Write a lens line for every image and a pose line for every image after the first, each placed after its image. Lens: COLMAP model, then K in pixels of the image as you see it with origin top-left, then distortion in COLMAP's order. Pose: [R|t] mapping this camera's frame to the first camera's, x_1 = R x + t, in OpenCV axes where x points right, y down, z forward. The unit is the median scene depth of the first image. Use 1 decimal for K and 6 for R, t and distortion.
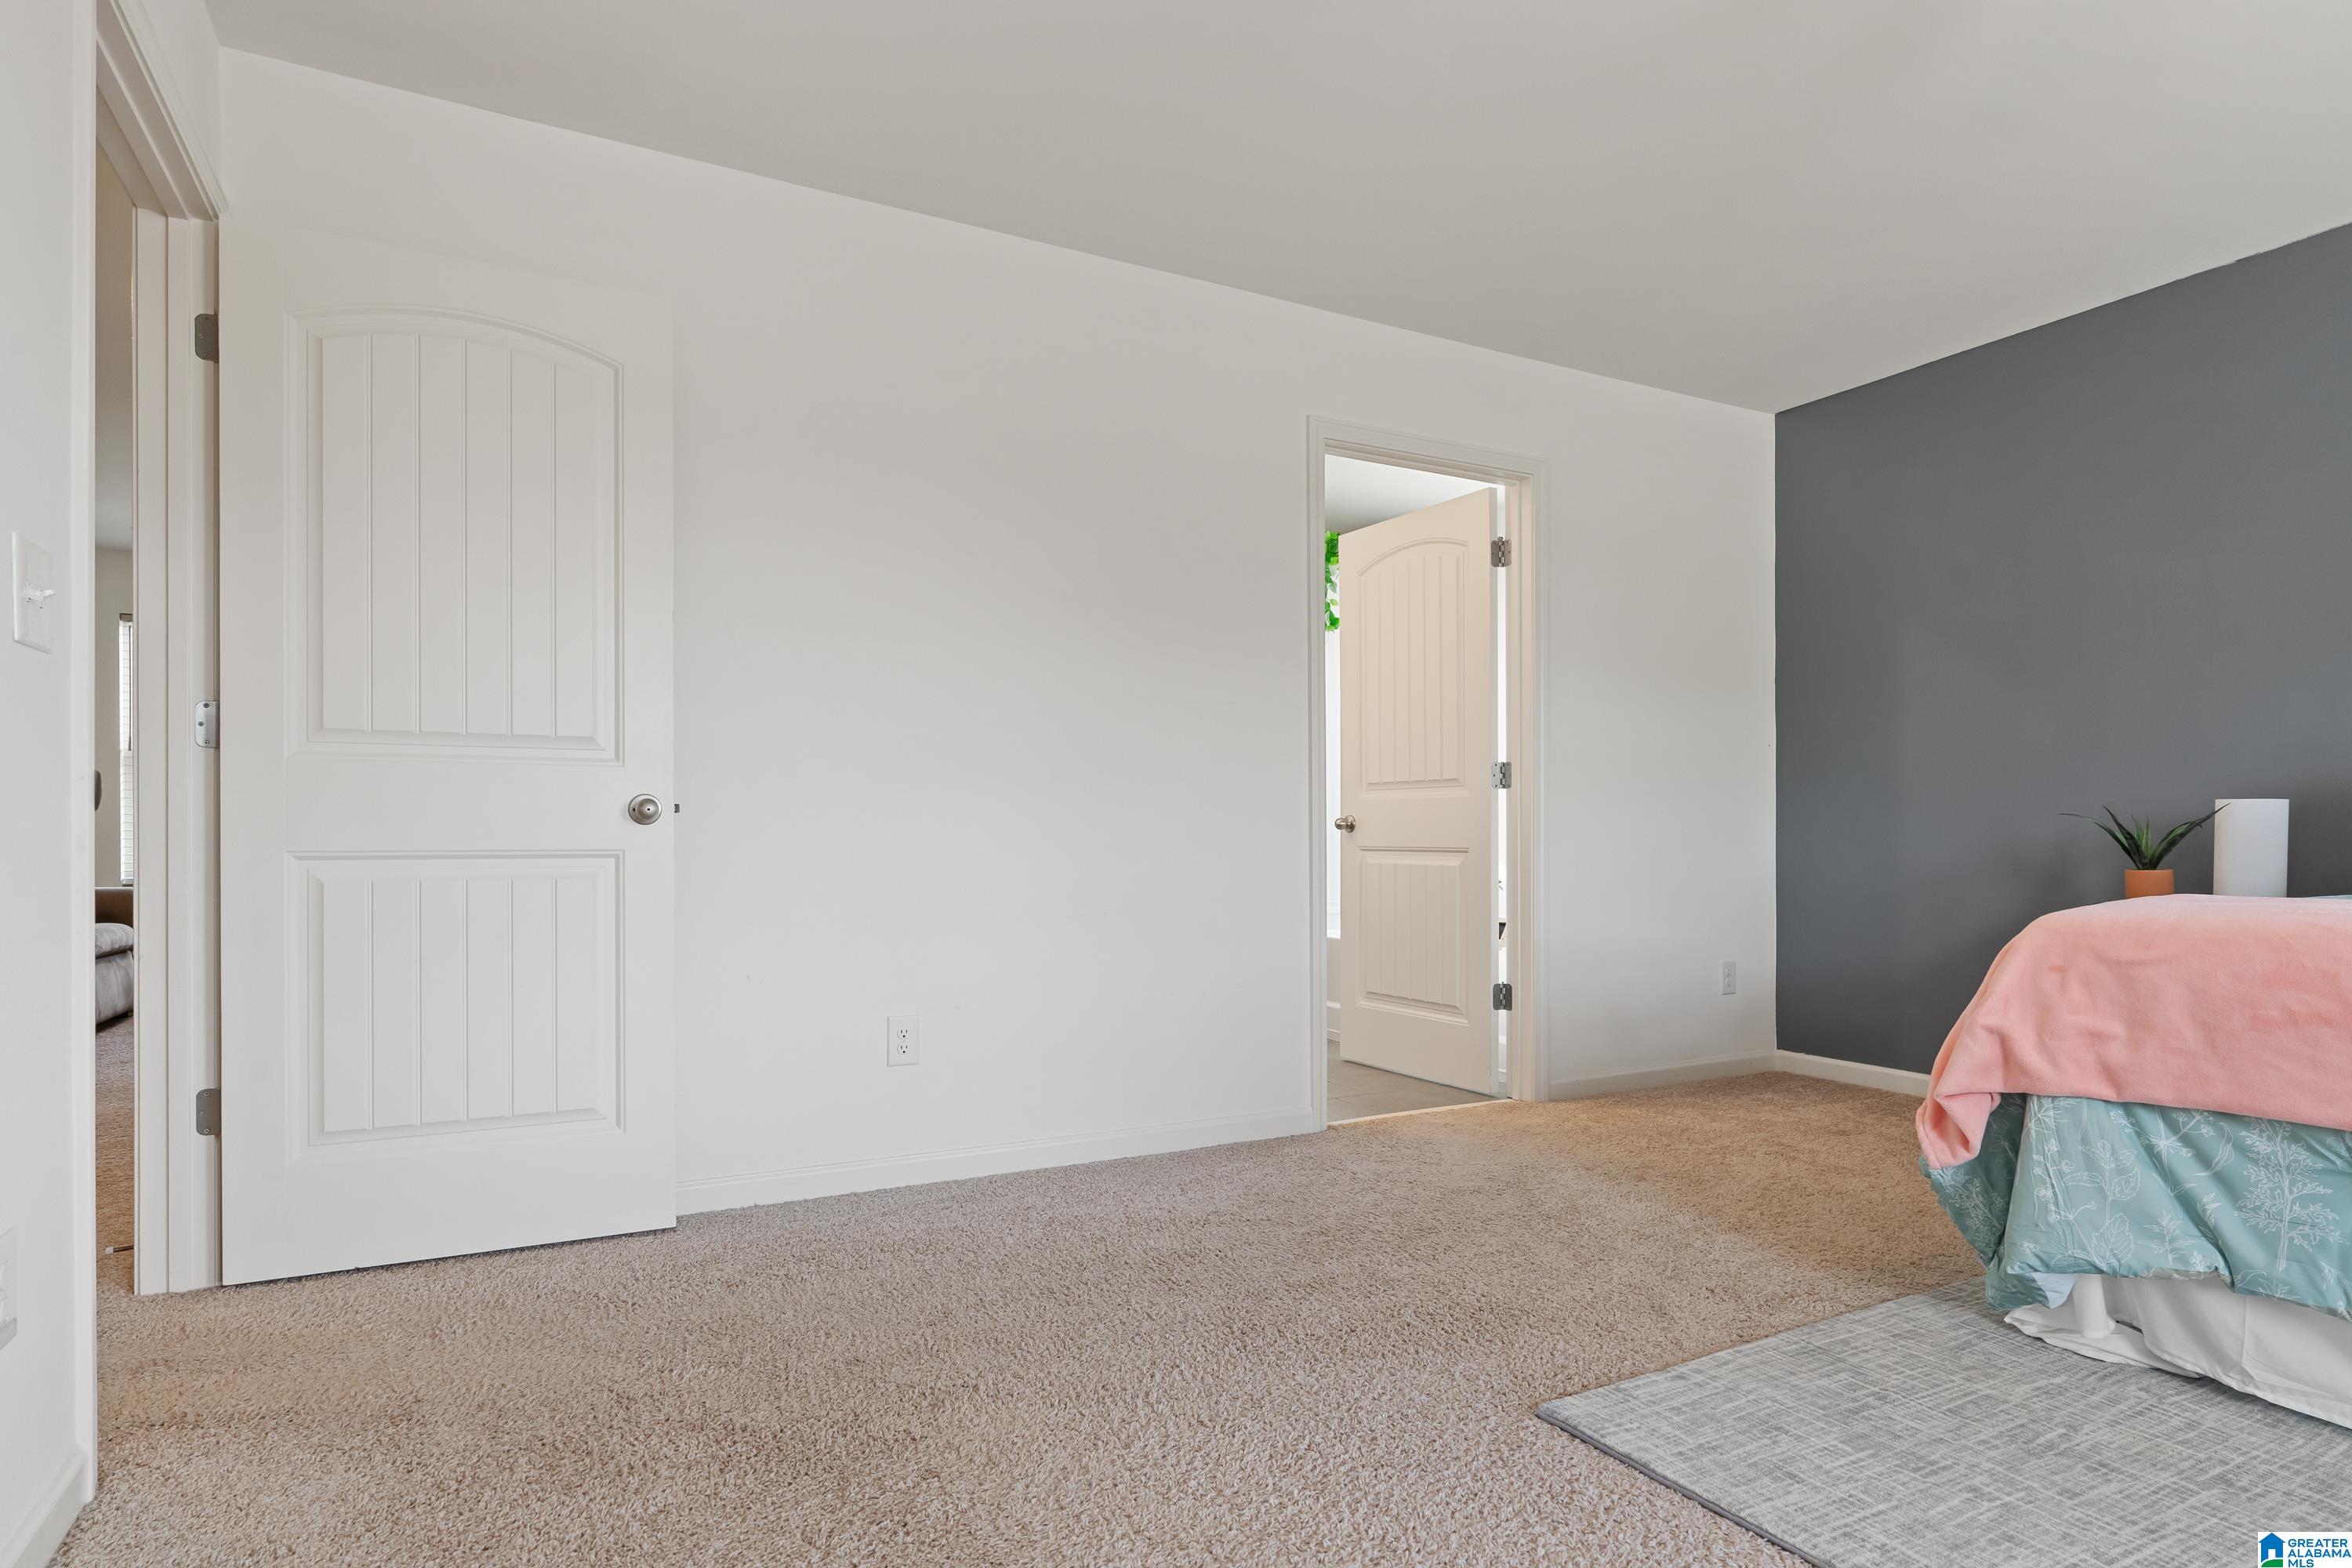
lens RADIAL K [[1270.9, 0, 1172.3], [0, 1270.9, 835.8], [0, 0, 1]] dist [0.001528, 0.000623]
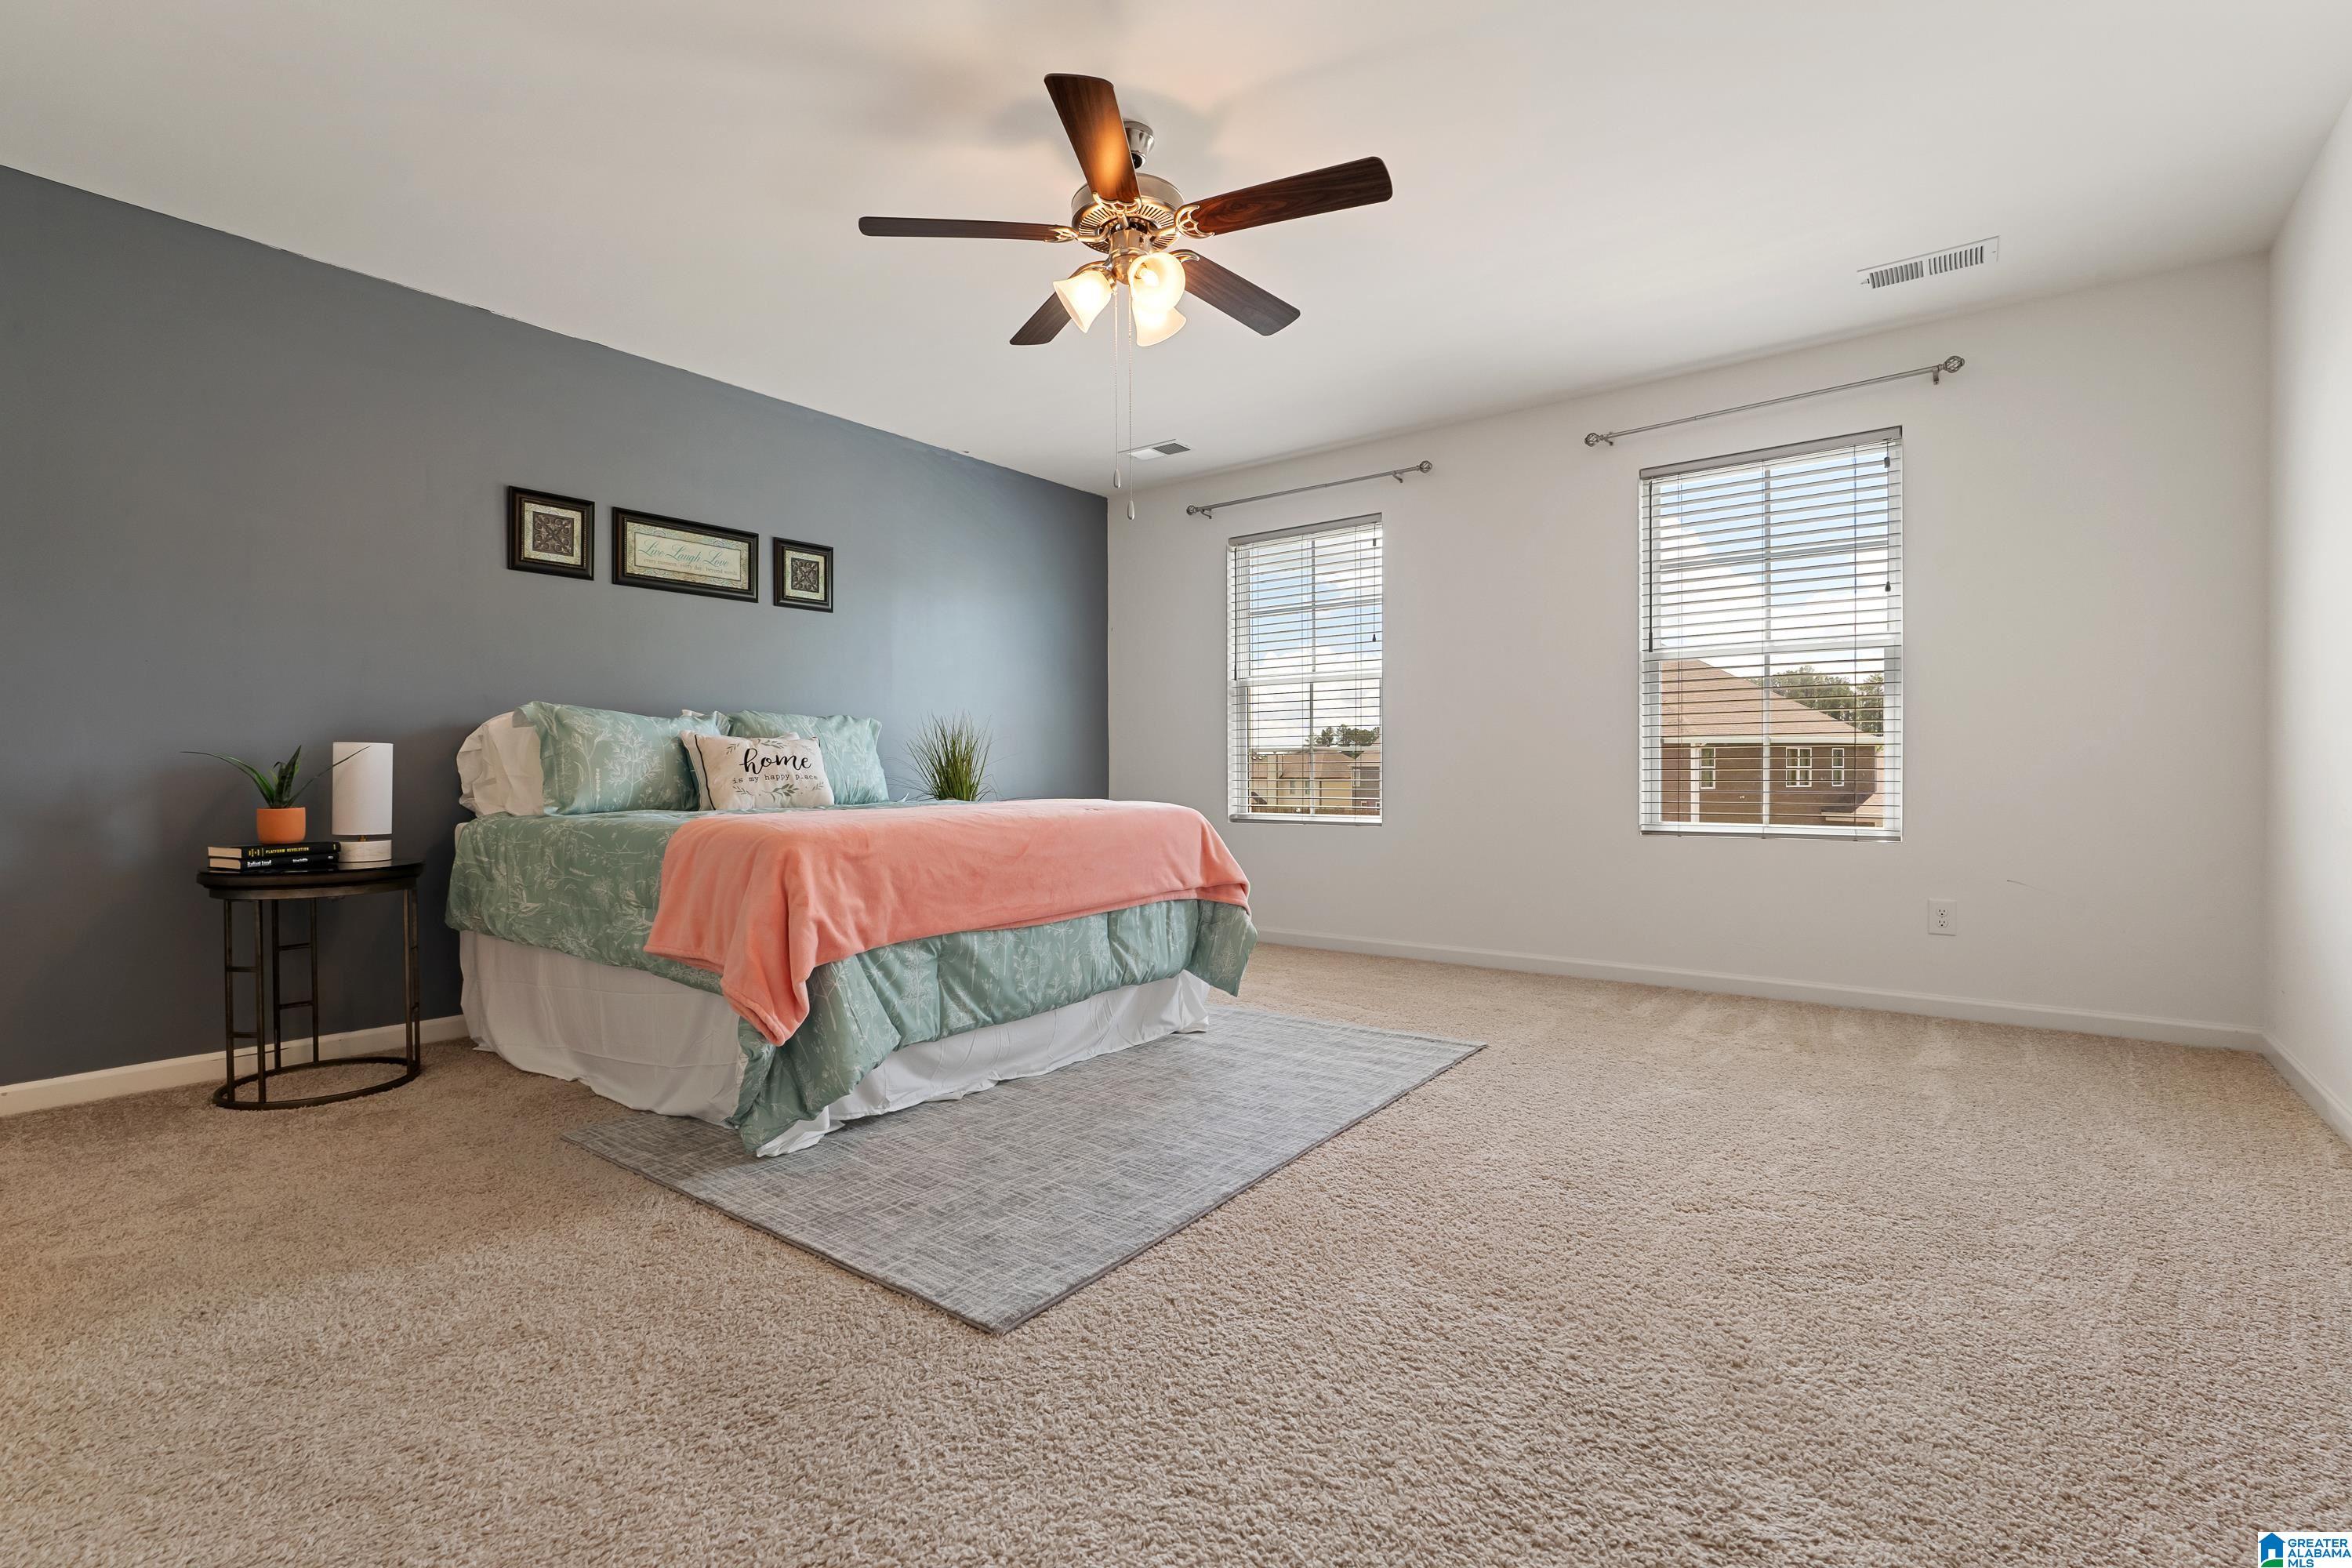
lens RADIAL K [[1055.1, 0, 1176.0], [0, 1055.1, 784.0], [0, 0, 1]] dist [-0.000710, -0.000154]
pose [[-0.412355, -0.007191, 0.910995, -0.526516], [0.002169, 0.999958, 0.008875, 0.004206], [-0.911021, 0.005636, -0.412322, 1.186889]]
